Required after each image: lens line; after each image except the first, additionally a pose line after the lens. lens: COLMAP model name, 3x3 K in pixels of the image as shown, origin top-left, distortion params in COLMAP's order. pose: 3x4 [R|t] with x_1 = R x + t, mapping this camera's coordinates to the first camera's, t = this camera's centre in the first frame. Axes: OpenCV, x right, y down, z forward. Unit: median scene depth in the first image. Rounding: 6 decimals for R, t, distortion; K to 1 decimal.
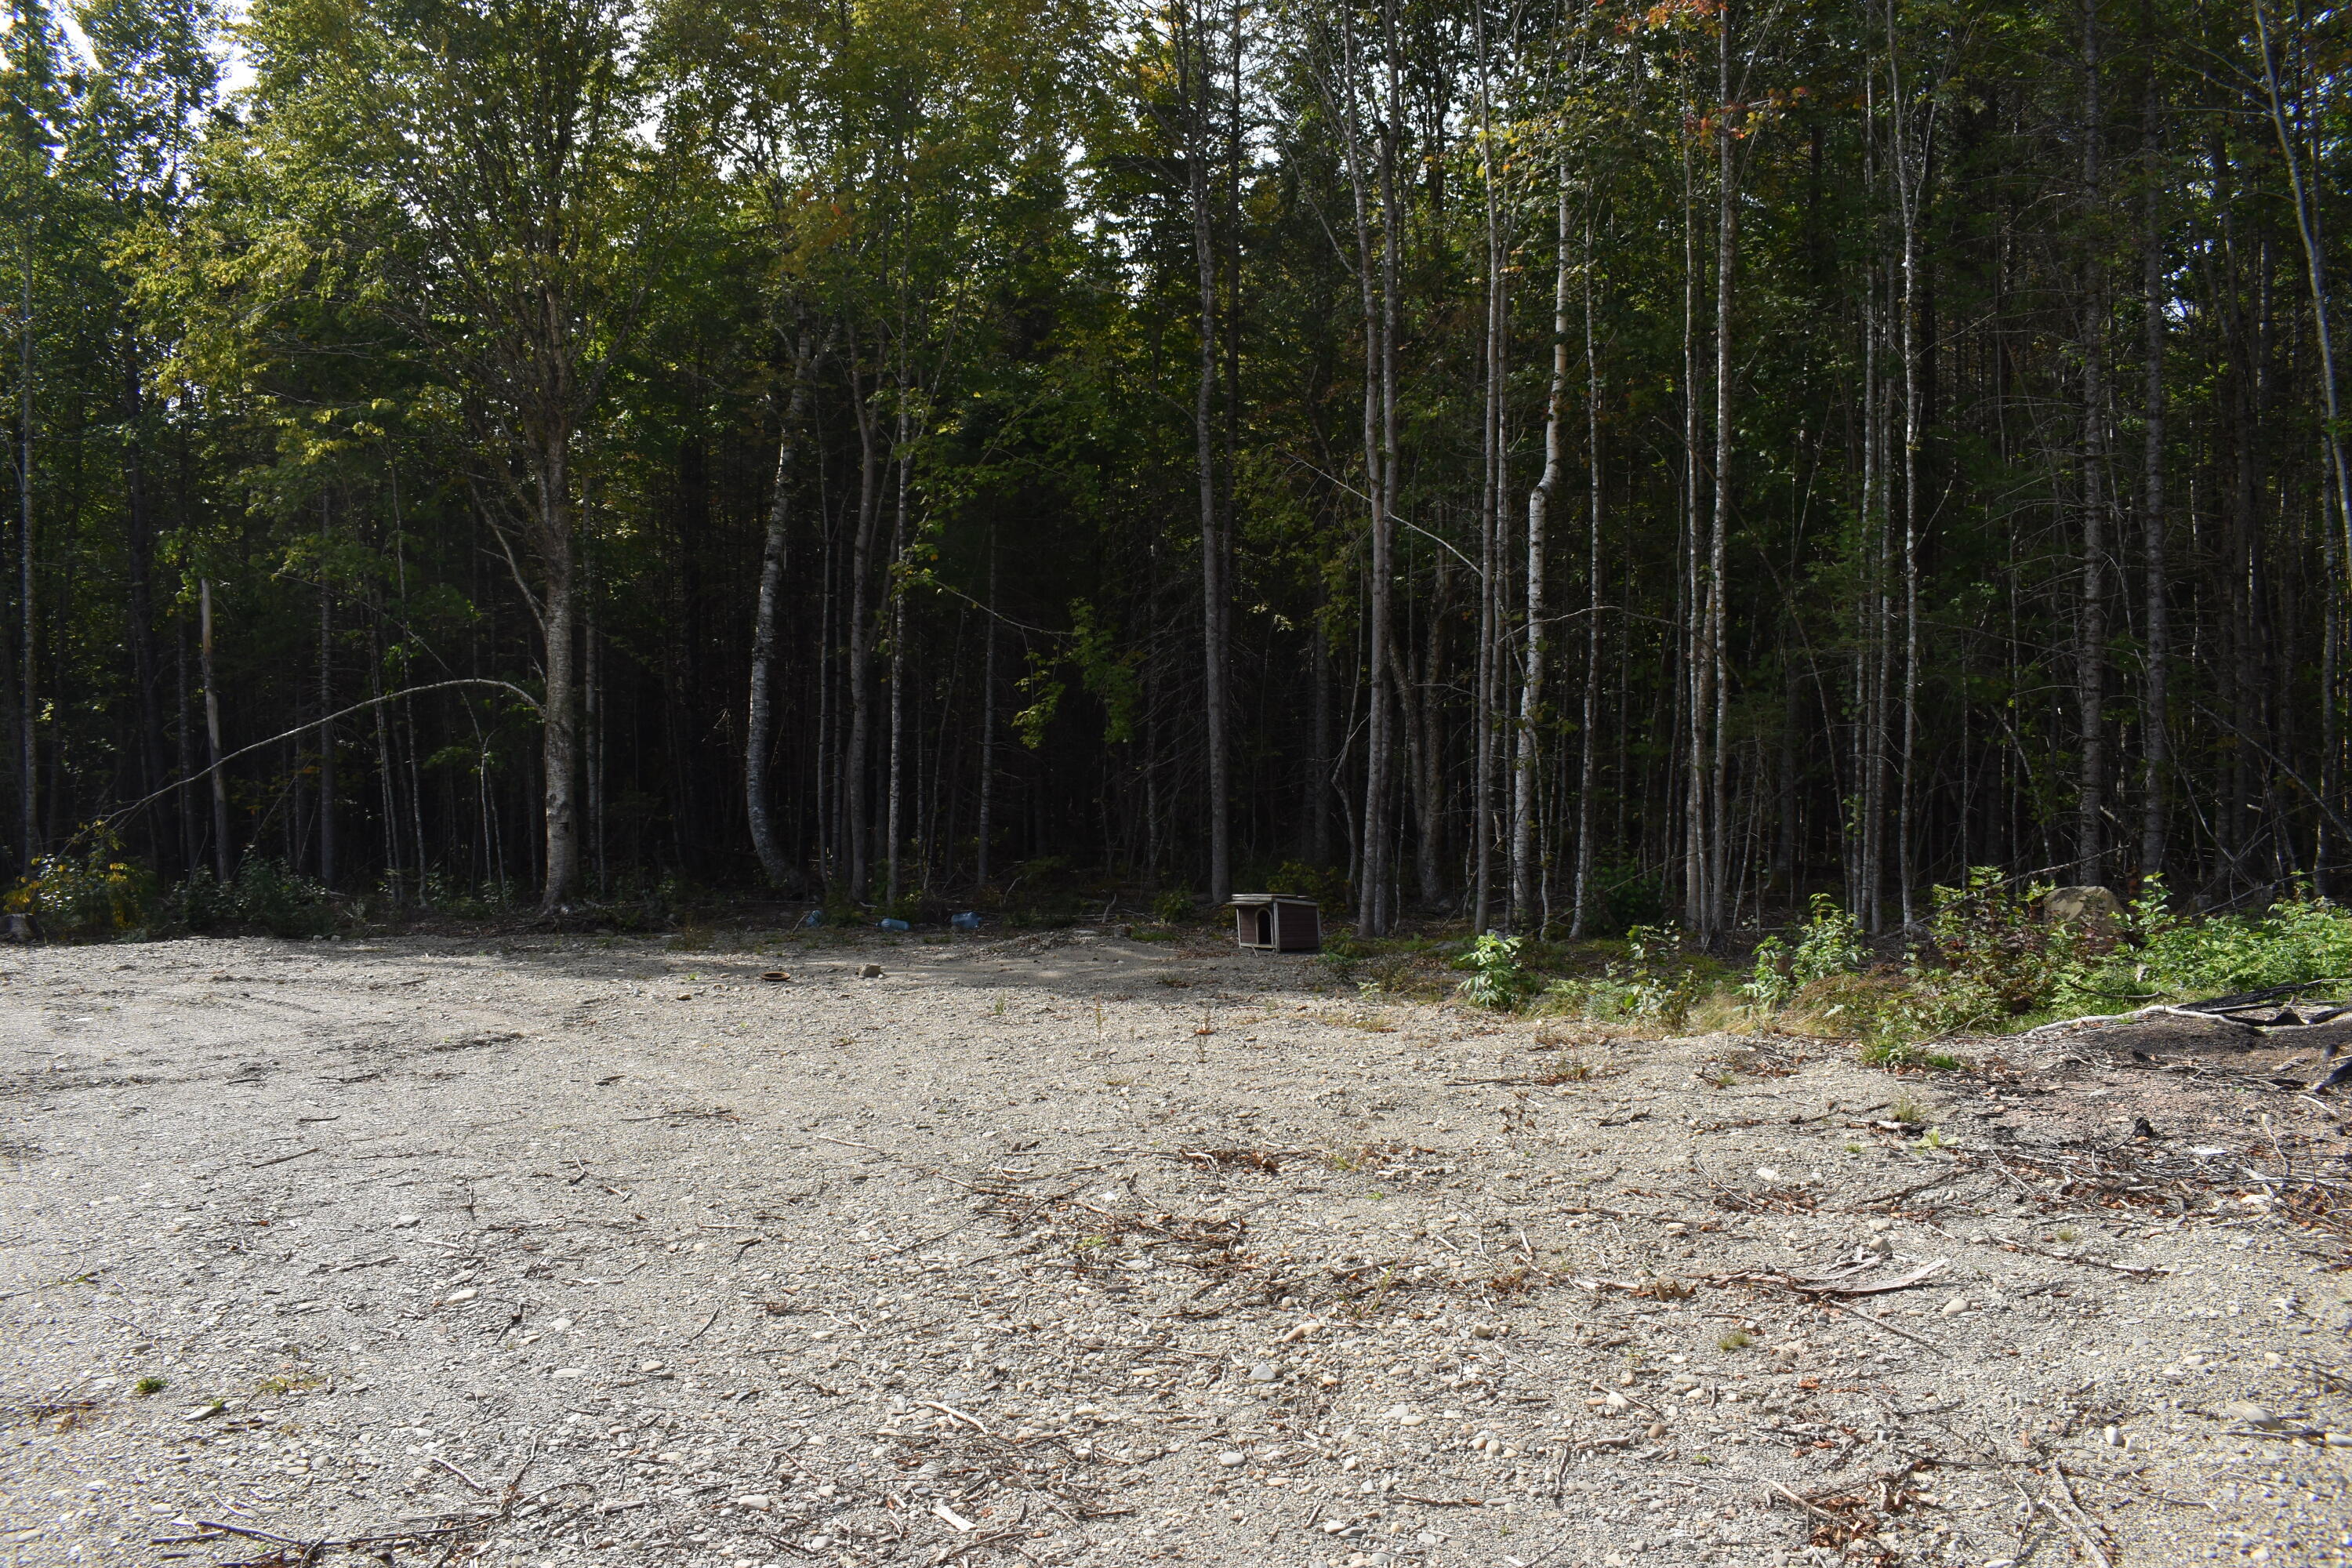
lens RADIAL K [[1845.2, 0, 1180.0], [0, 1845.2, 778.0], [0, 0, 1]] dist [-0.090107, 0.004325]
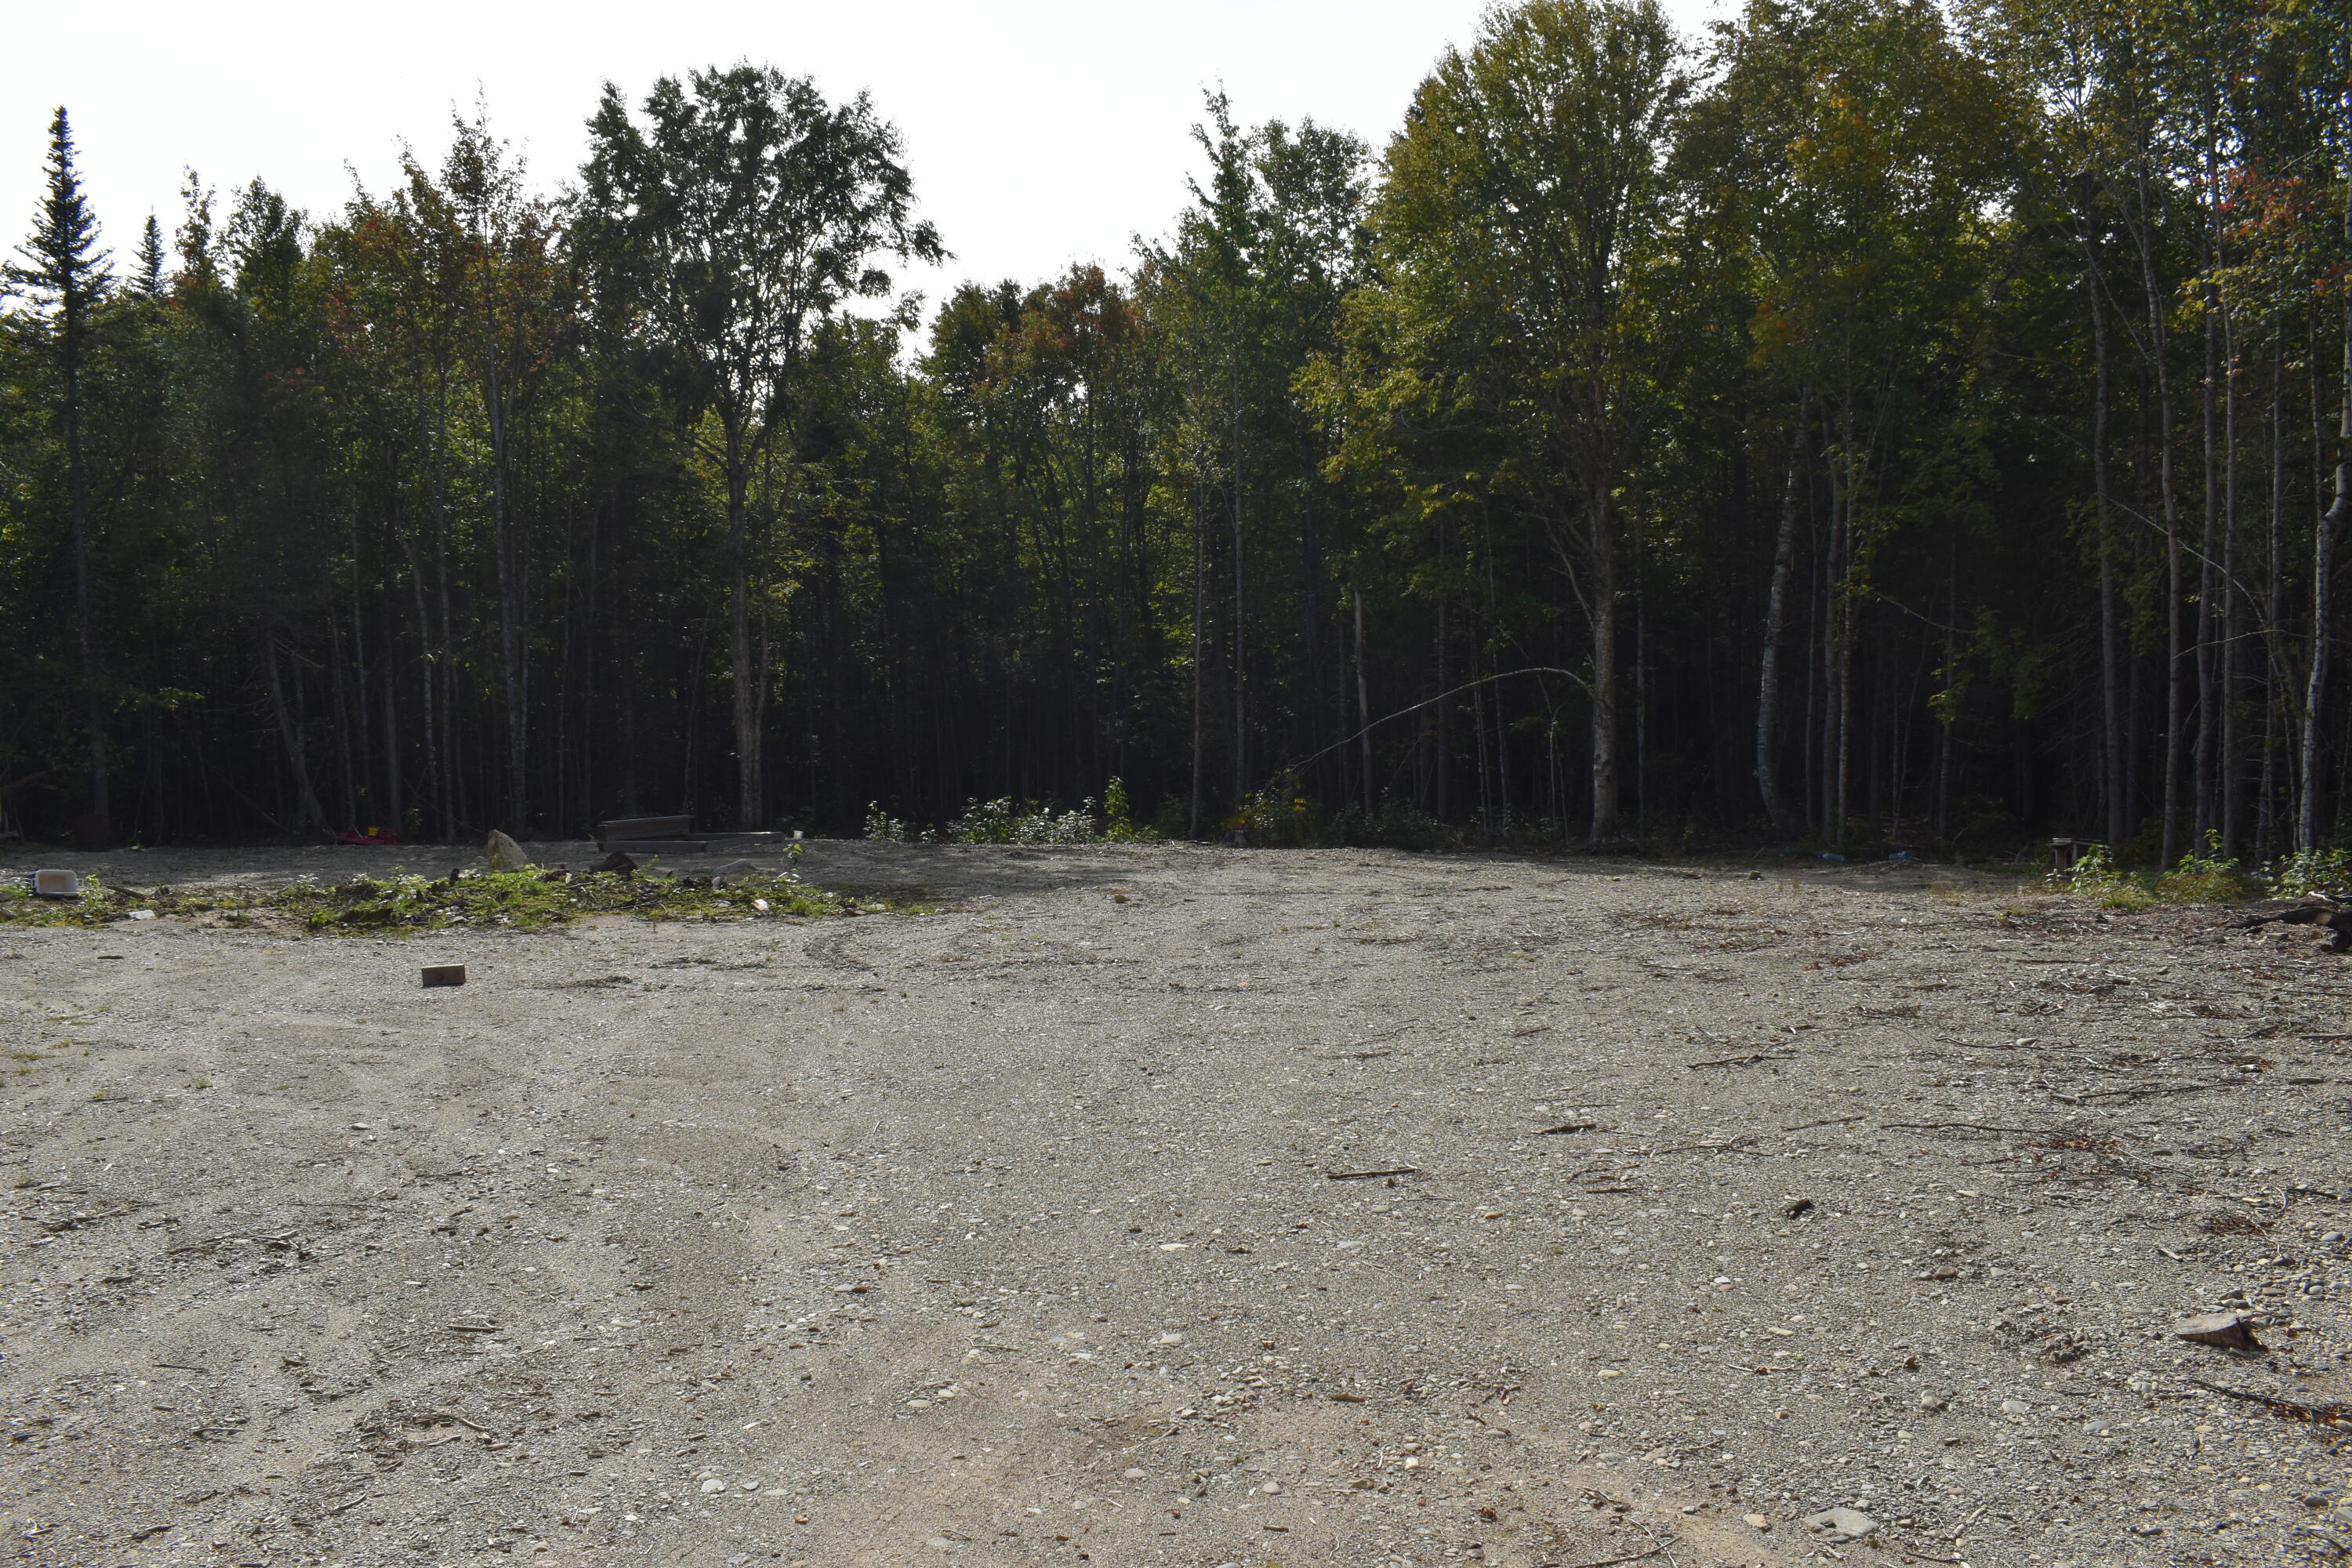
lens RADIAL K [[2041.5, 0, 1176.5], [0, 2041.5, 775.7], [0, 0, 1]] dist [-0.017360, -0.010277]
pose [[0.832747, 0.018242, -0.553354, 0.221257], [-0.006028, 0.999697, 0.023884, -0.008992], [0.553622, -0.016554, 0.832604, -0.402926]]
